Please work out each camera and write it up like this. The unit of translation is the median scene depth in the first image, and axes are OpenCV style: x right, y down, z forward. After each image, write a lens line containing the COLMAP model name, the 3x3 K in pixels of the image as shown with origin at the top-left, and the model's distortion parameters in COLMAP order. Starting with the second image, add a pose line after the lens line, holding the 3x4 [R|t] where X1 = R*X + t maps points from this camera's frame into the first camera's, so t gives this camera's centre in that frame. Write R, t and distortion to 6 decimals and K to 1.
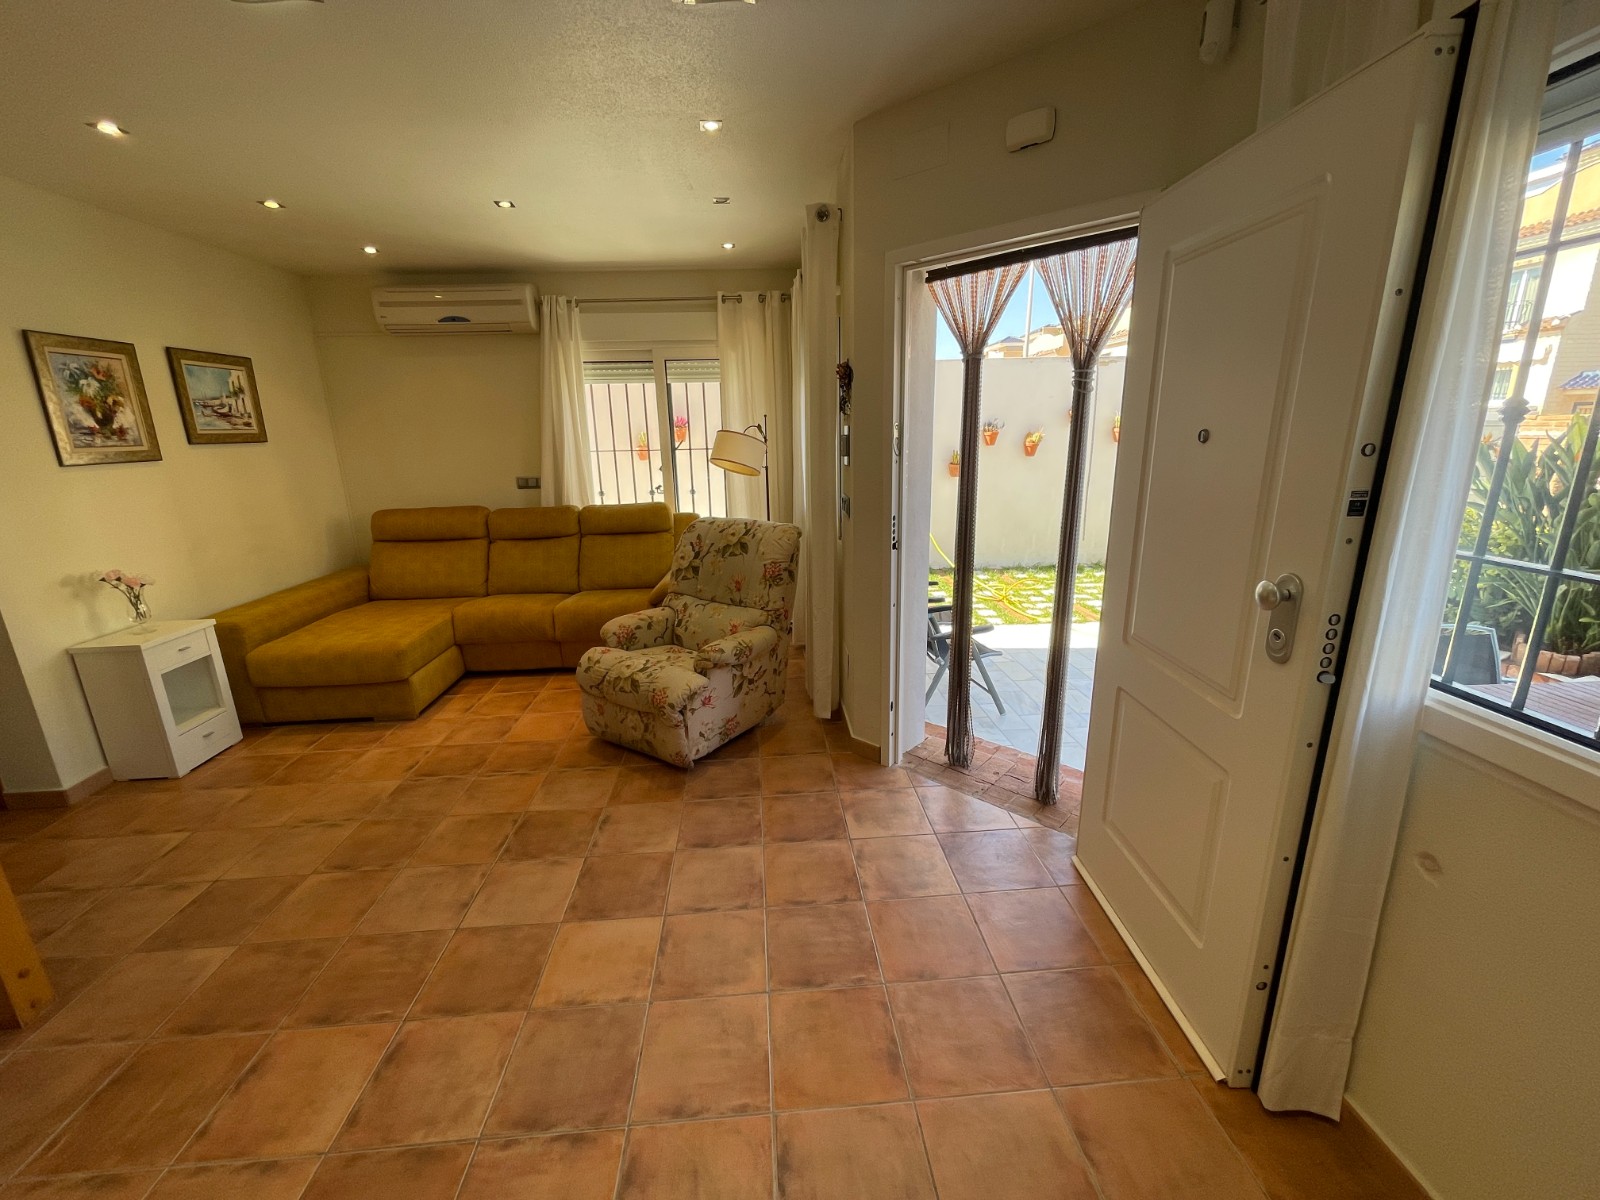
lens RADIAL K [[643.8, 0, 794.7], [0, 643.8, 597.3], [0, 0, 1]] dist [-0.001576, 0.000566]
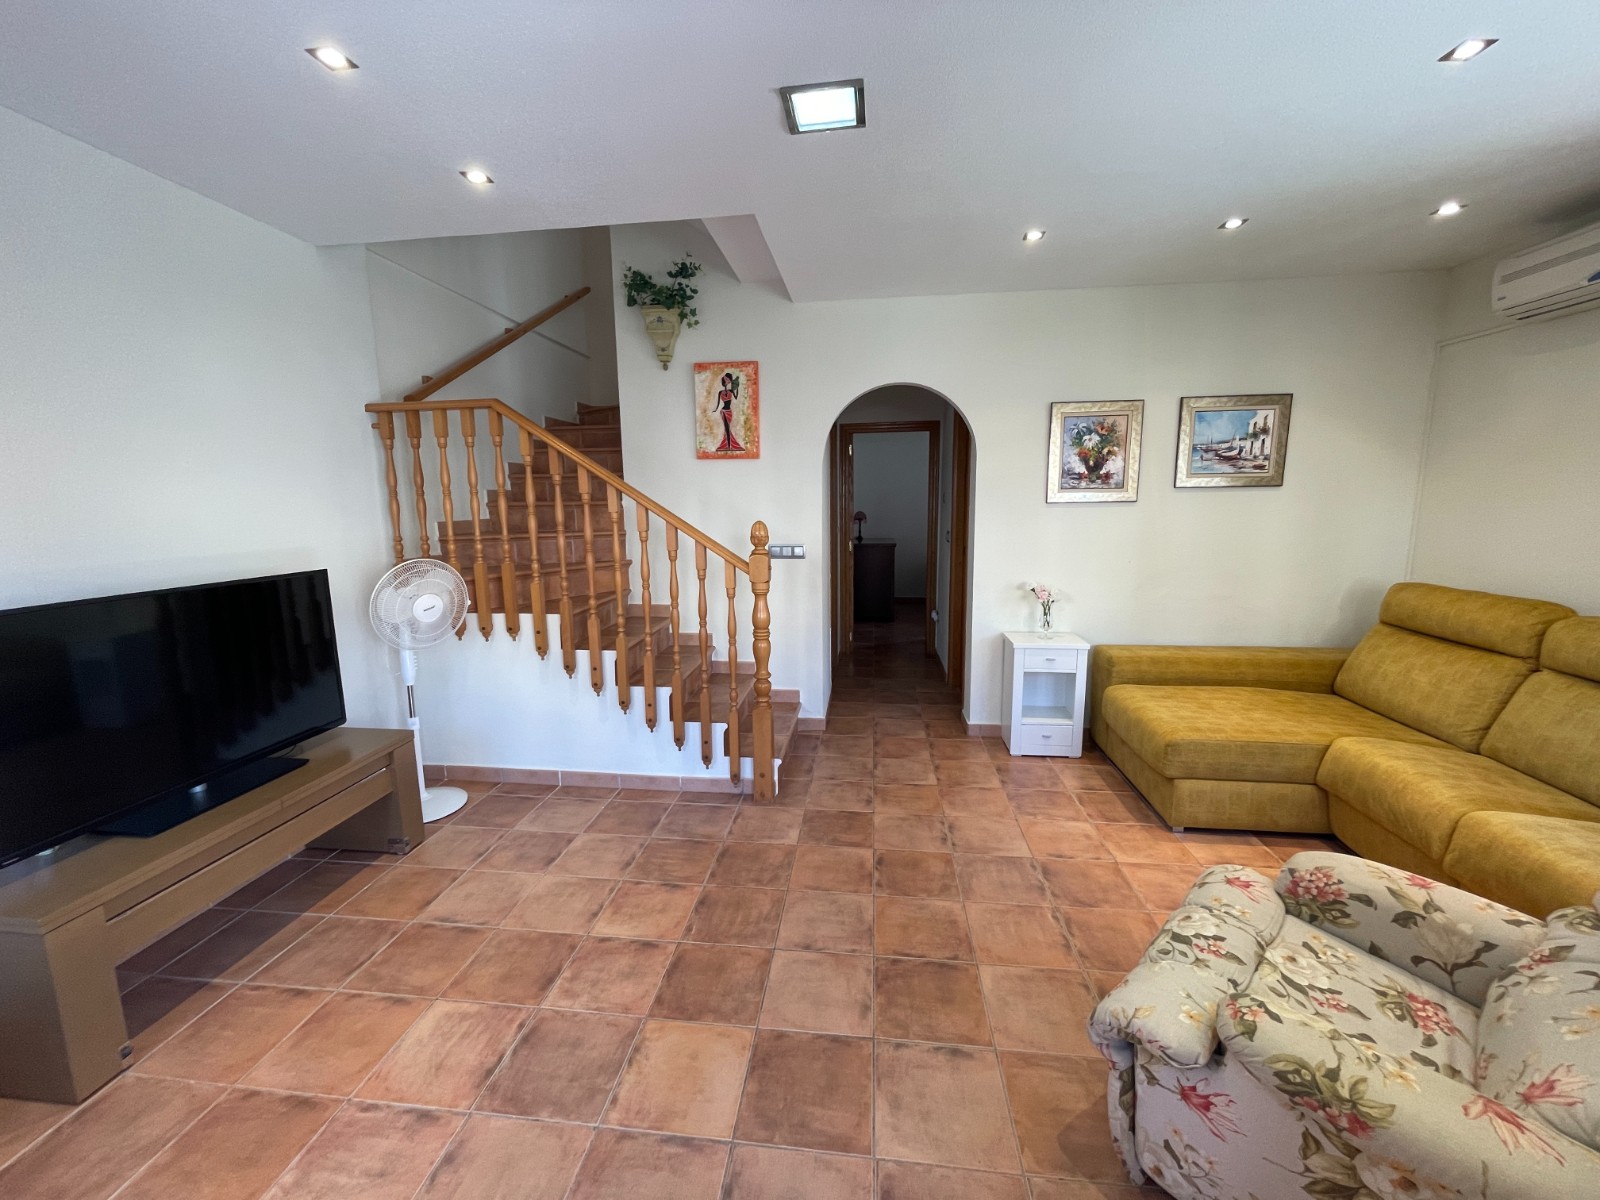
lens RADIAL K [[643.8, 0, 792.3], [0, 643.8, 597.4], [0, 0, 1]] dist [-0.001576, 0.000566]
pose [[-0.190490, 0.176902, -0.965619, 0.236487], [-0.234912, 0.946839, 0.219803, -0.162645], [0.953169, 0.268705, -0.138807, 0.639778]]
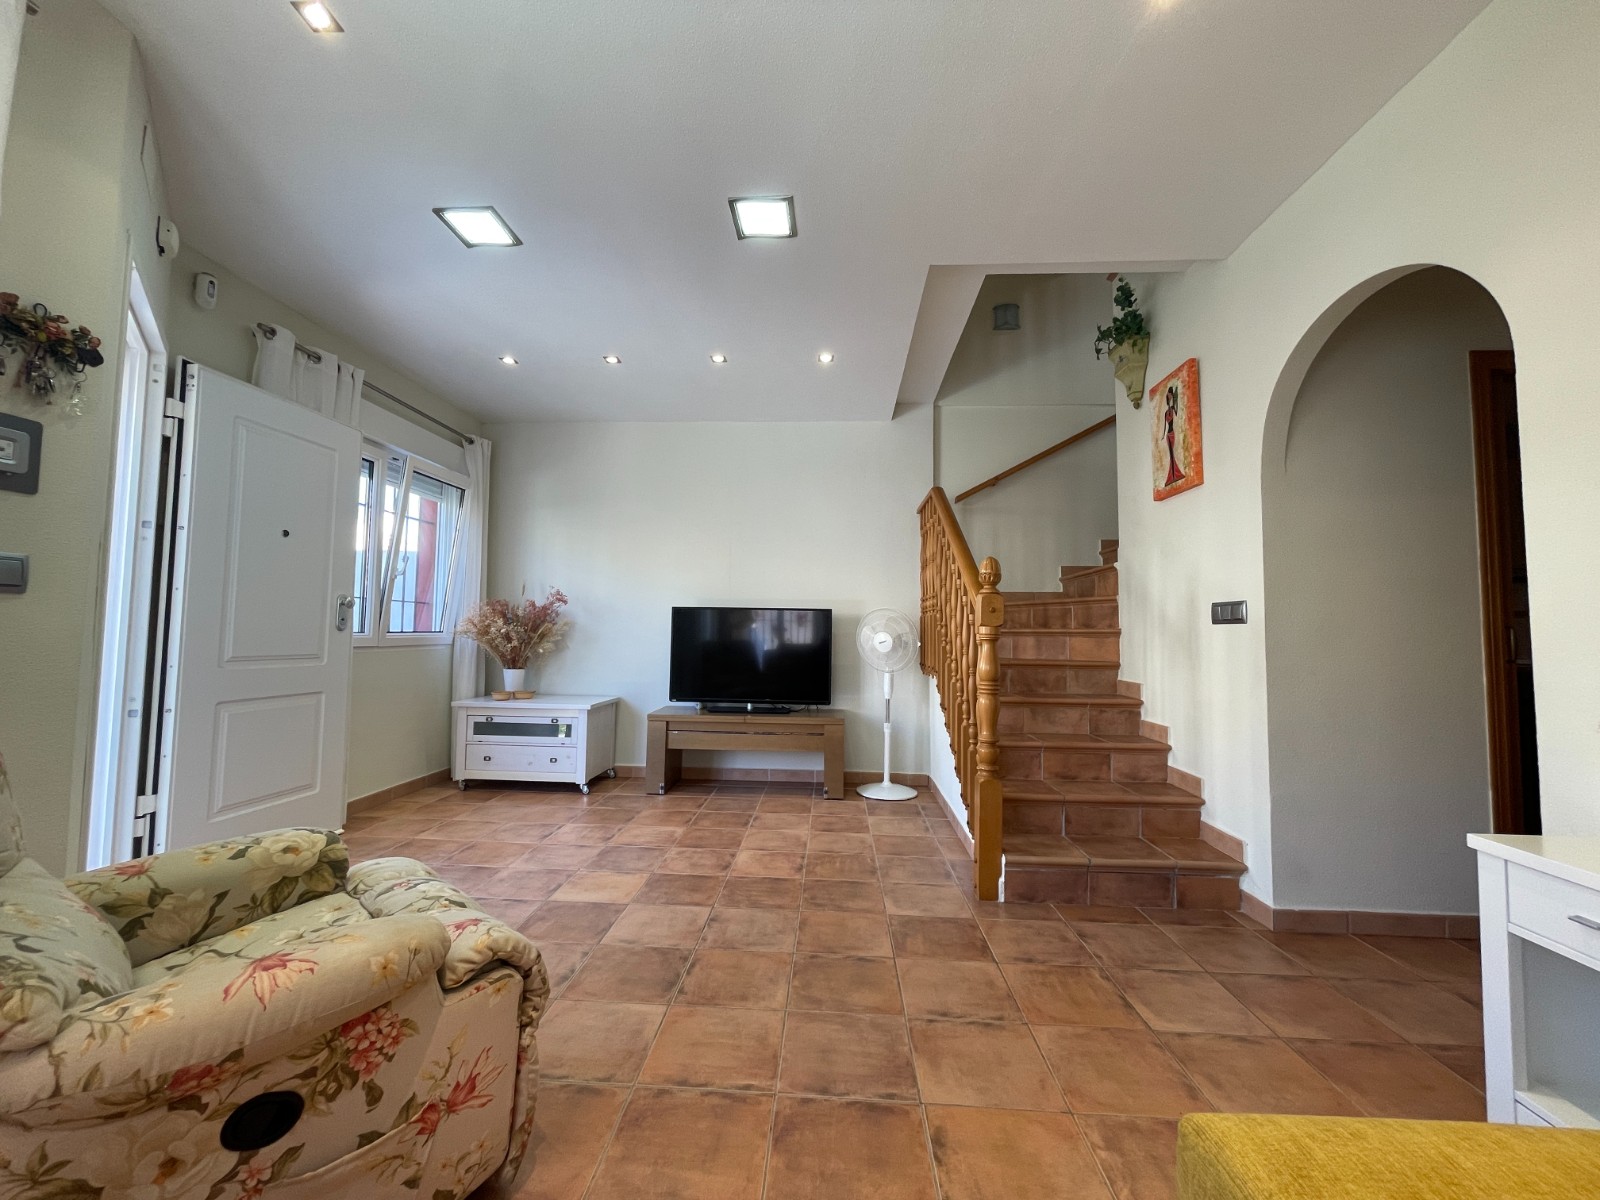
lens RADIAL K [[643.8, 0, 793.5], [0, 643.8, 595.8], [0, 0, 1]] dist [-0.001576, 0.000566]
pose [[-0.991413, 0.020517, 0.129146, -0.527995], [0.045442, 0.980120, 0.193133, -0.173821], [-0.122616, 0.197343, -0.972636, 1.277172]]
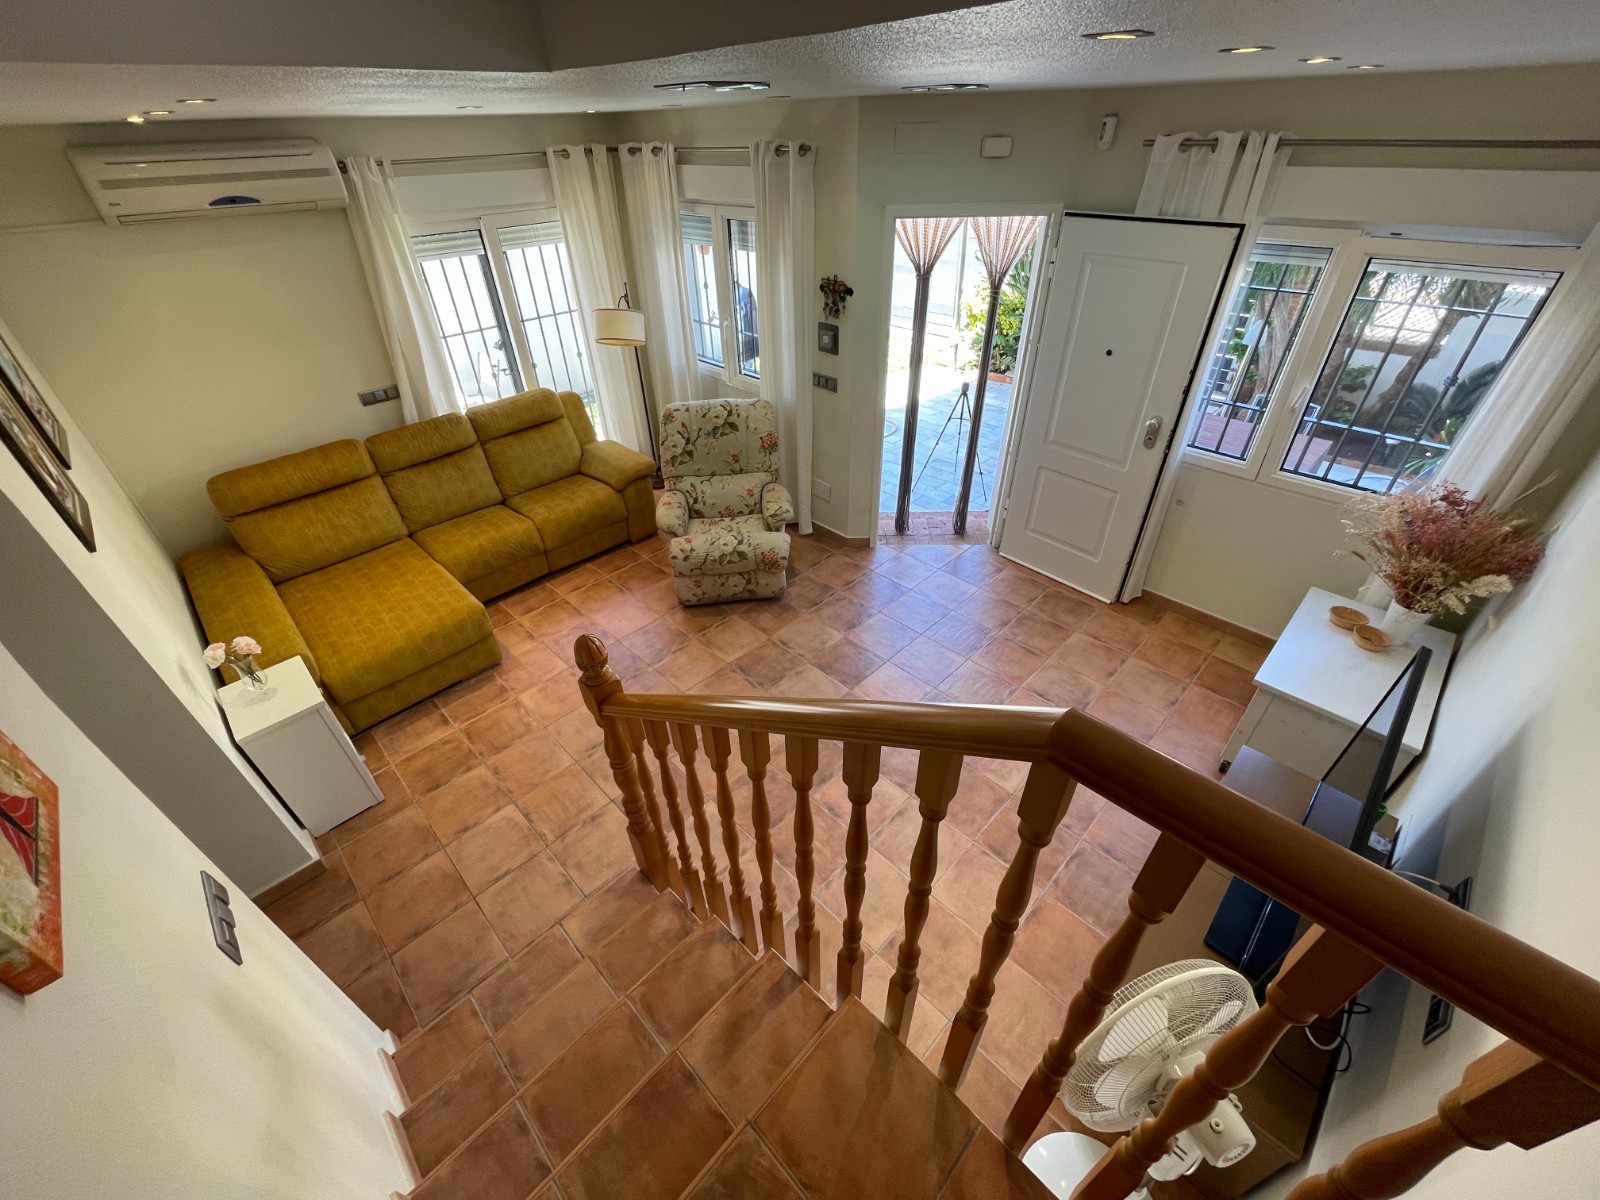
lens RADIAL K [[643.8, 0, 798.4], [0, 643.8, 599.8], [0, 0, 1]] dist [-0.001576, 0.000566]
pose [[0.752471, -0.389055, 0.531435, -0.813733], [0.175576, 0.896179, 0.407476, -0.274797], [-0.634792, -0.213307, 0.742657, -0.086087]]
